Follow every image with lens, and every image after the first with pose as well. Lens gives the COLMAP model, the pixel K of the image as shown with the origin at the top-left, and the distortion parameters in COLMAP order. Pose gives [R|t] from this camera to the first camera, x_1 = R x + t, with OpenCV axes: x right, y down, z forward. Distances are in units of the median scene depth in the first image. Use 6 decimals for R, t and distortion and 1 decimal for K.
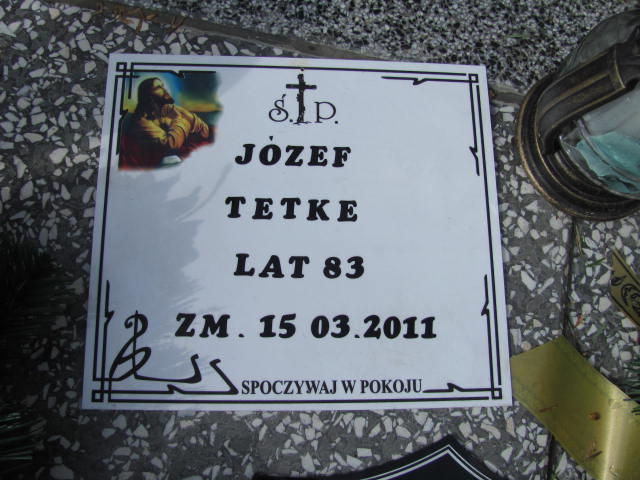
lens RADIAL K [[654.5, 0, 311.4], [0, 654.5, 238.2], [0, 0, 1]] dist [-0.222822, 0.243109]
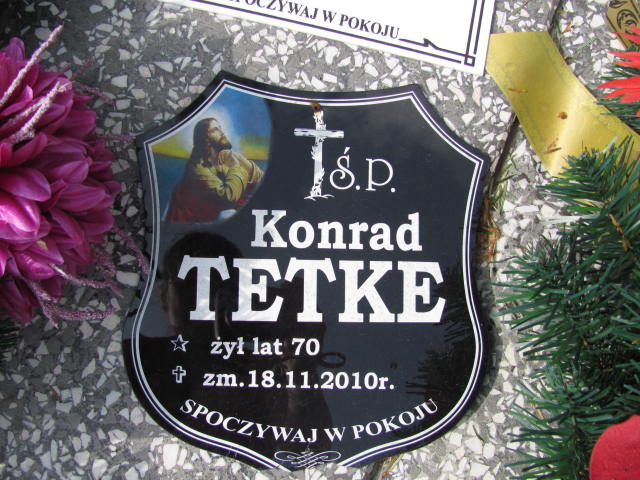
lens RADIAL K [[654.5, 0, 311.4], [0, 654.5, 238.2], [0, 0, 1]] dist [-0.222822, 0.243109]
pose [[0.976947, 0.210557, -0.035216, 0.141785], [-0.204161, 0.969703, 0.134141, 0.443388], [0.062393, -0.123859, 0.990336, -0.062528]]
